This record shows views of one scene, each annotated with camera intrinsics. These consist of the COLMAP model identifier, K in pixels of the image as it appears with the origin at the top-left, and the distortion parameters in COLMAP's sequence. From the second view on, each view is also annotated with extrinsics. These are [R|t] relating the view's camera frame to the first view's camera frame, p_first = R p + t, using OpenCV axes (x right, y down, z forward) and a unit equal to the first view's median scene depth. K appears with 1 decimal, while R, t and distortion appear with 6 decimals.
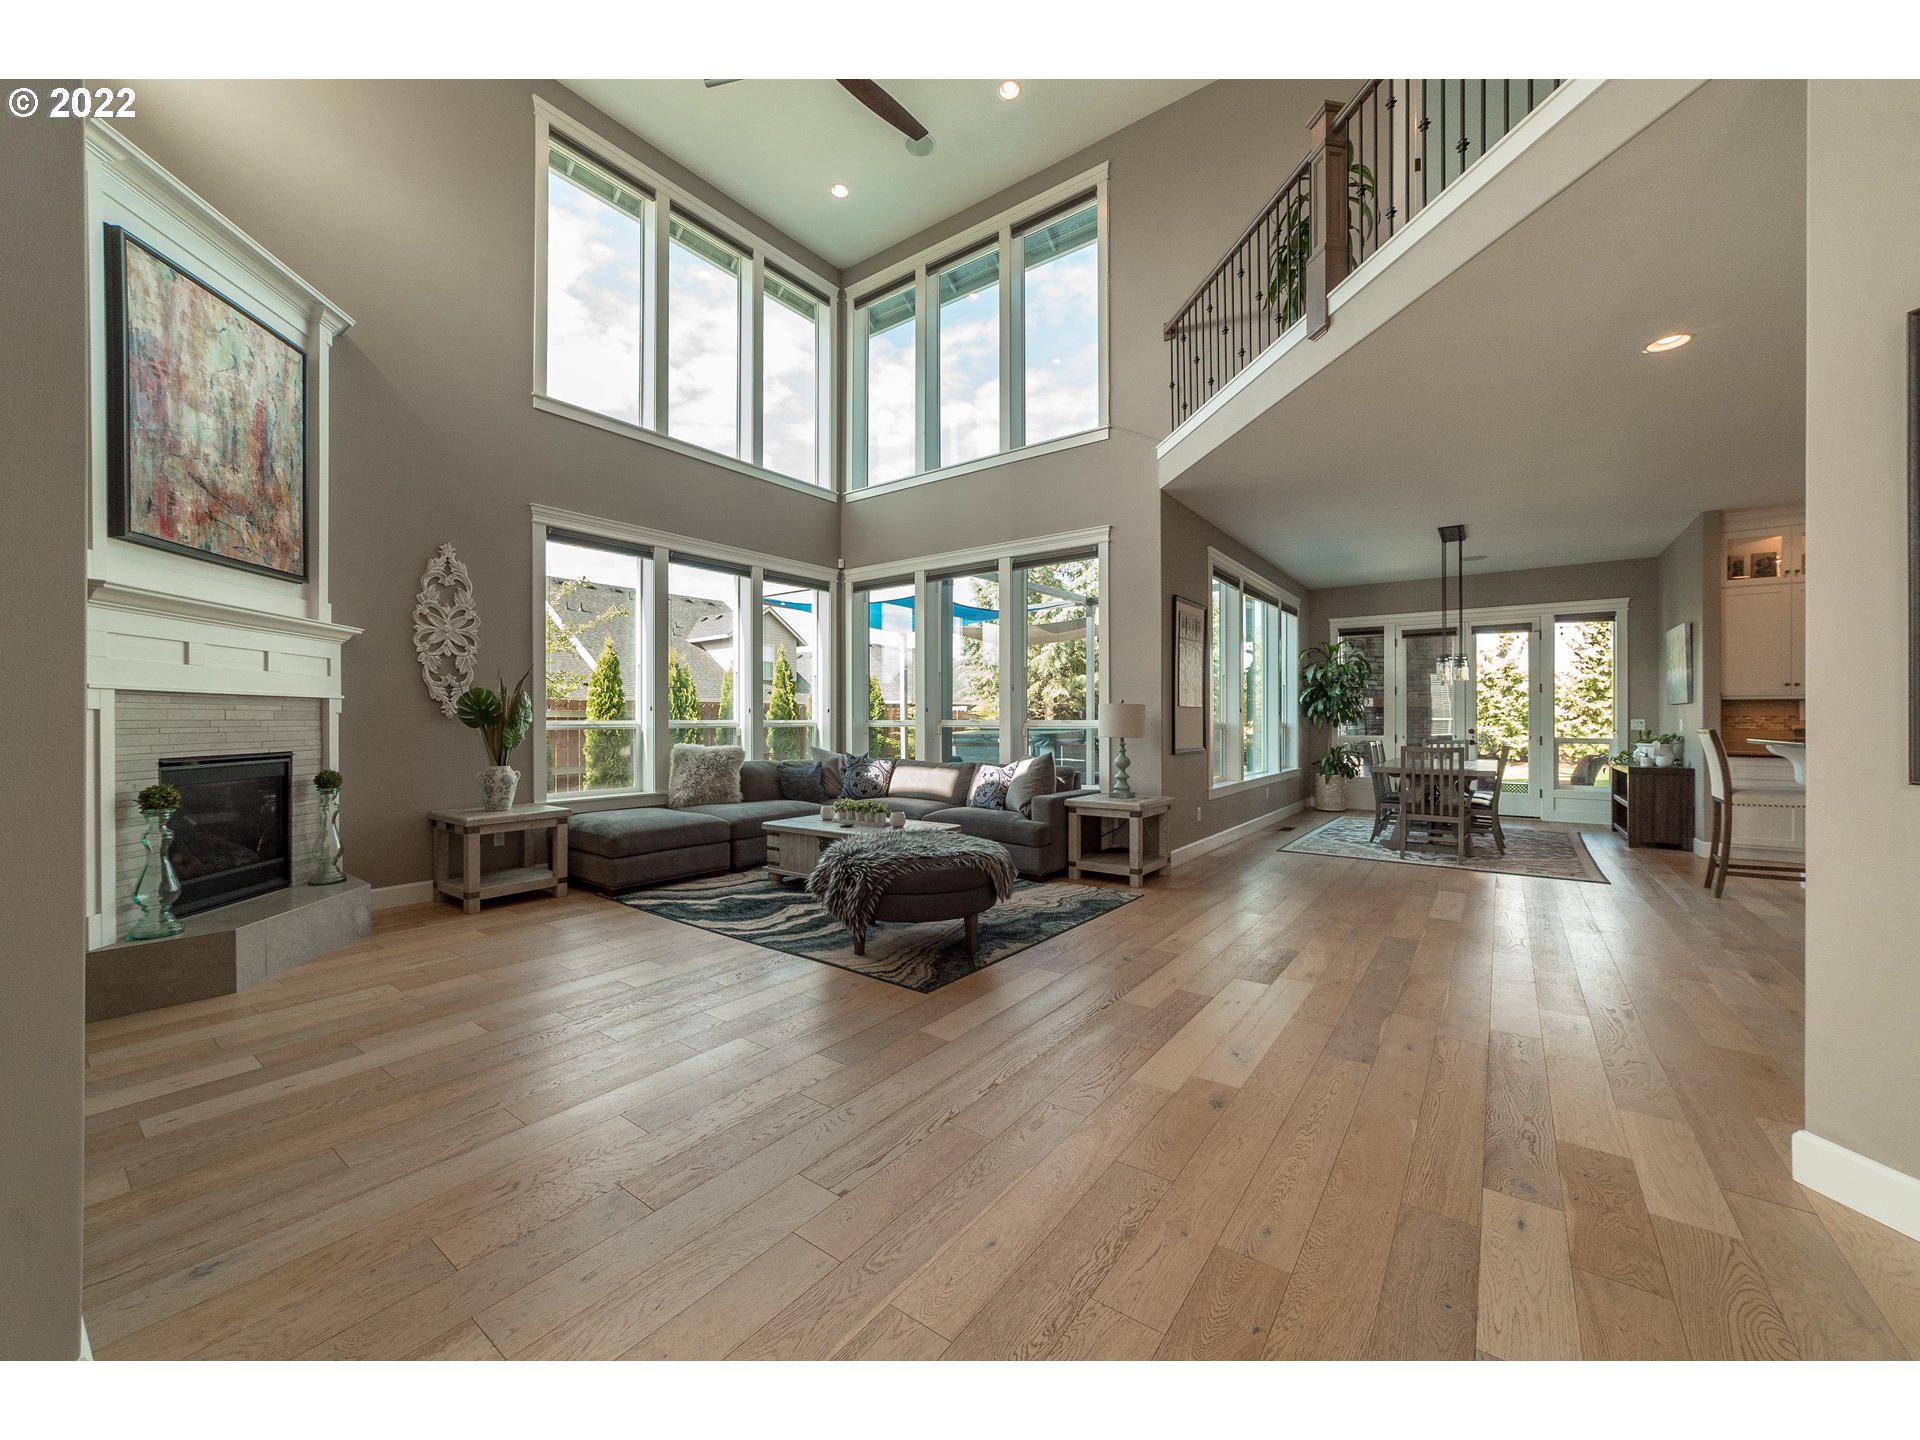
lens RADIAL K [[751.6, 0, 946.0], [0, 751.6, 720.5], [0, 0, 1]] dist [-0.012047, 0.000241]
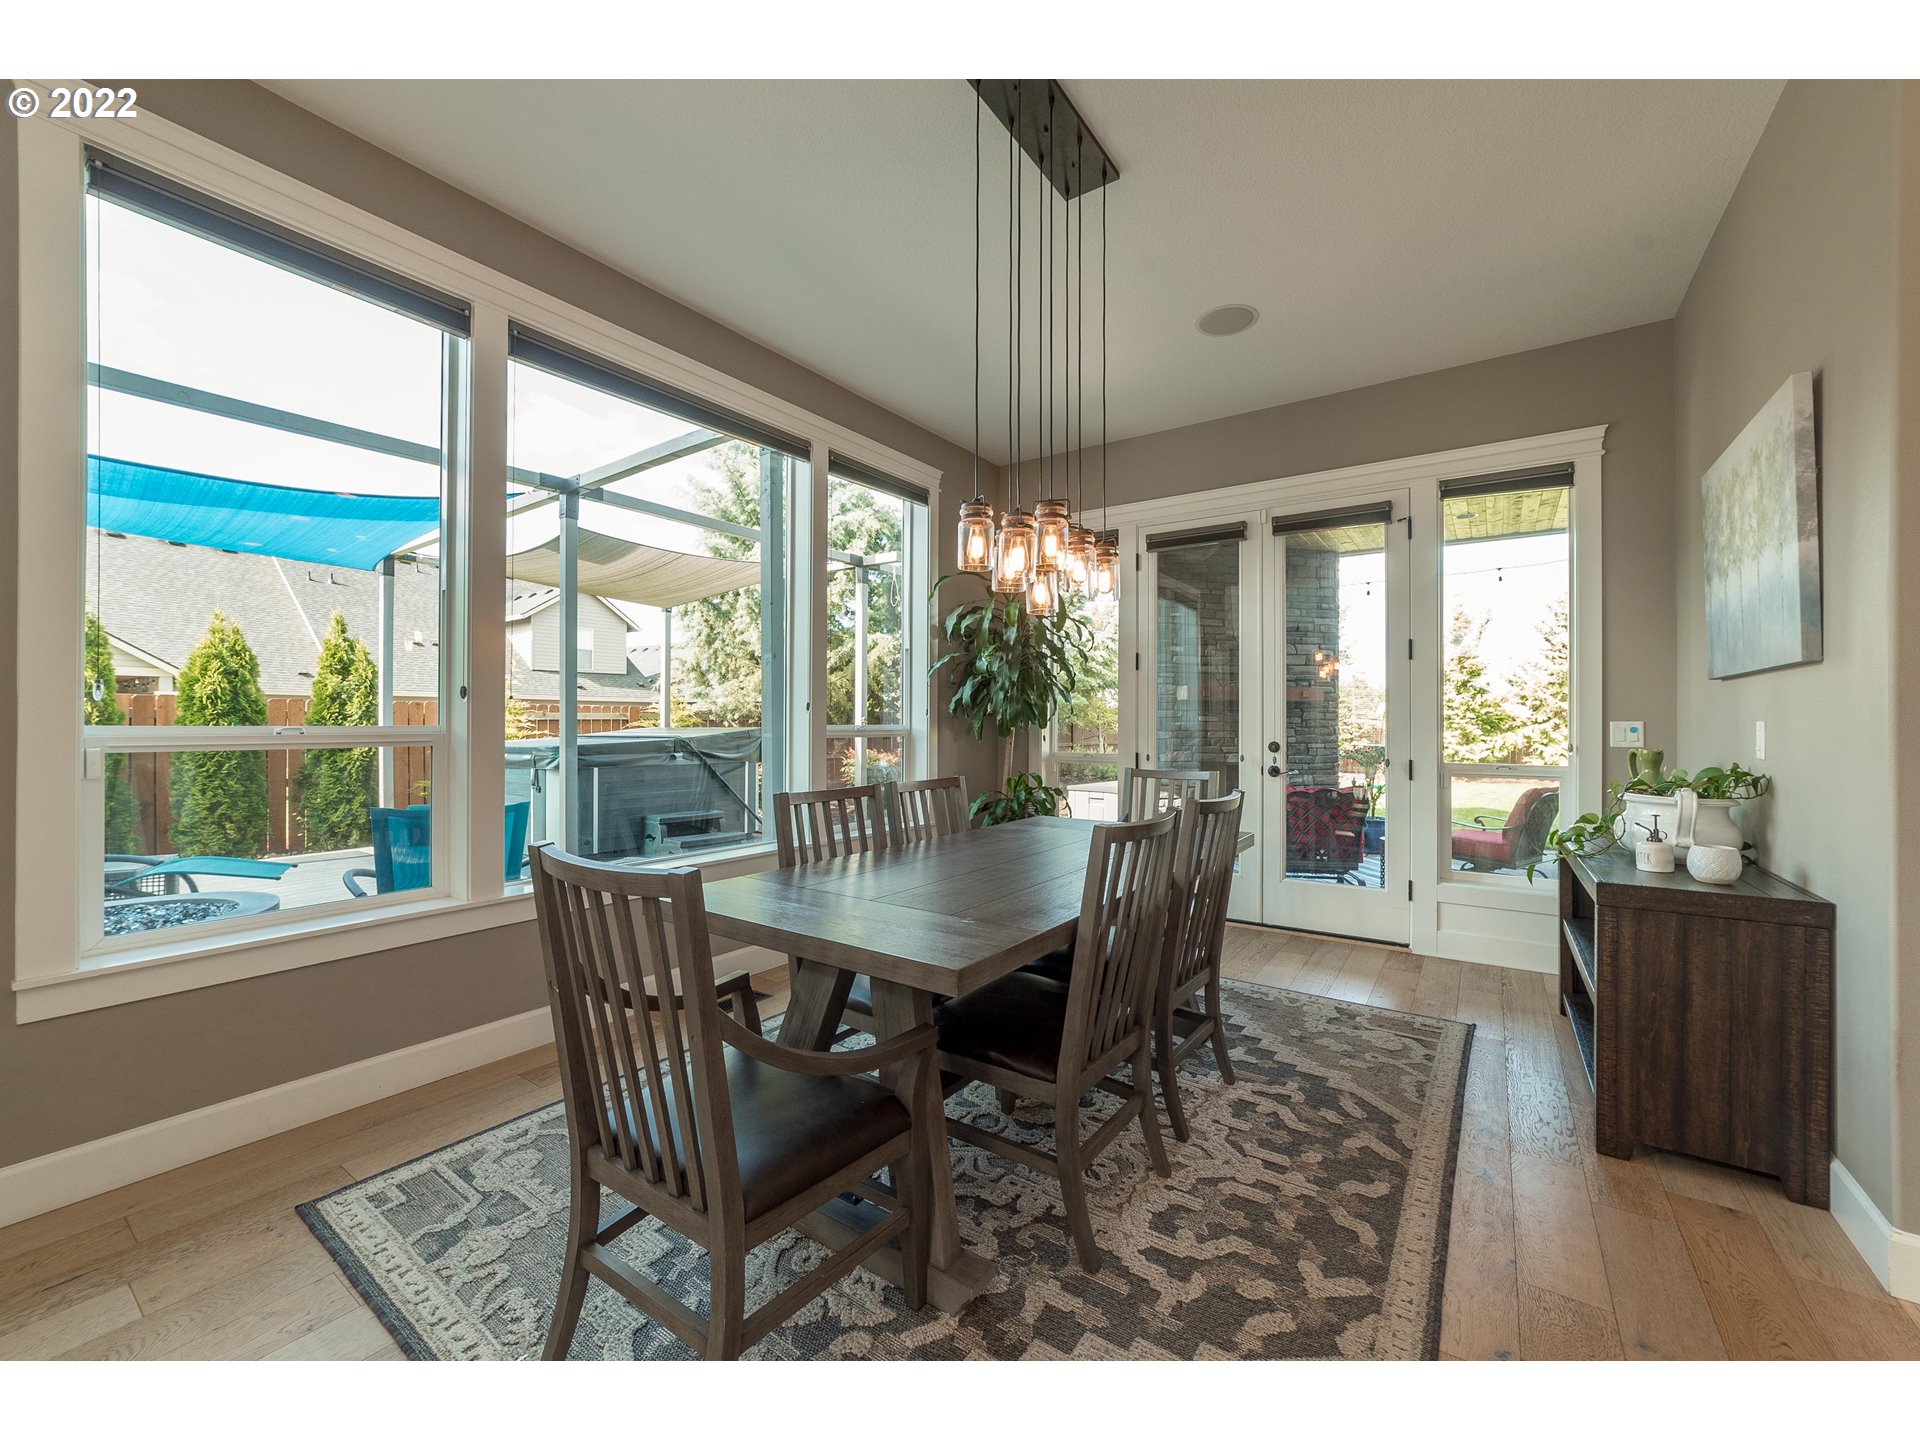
lens RADIAL K [[751.6, 0, 970.5], [0, 751.6, 721.3], [0, 0, 1]] dist [-0.012047, 0.000241]
pose [[0.999524, 0.002751, 0.030712, 0.547759], [-0.002706, 0.999995, -0.001524, -0.000576], [-0.030716, 0.001440, 0.999527, 0.592110]]
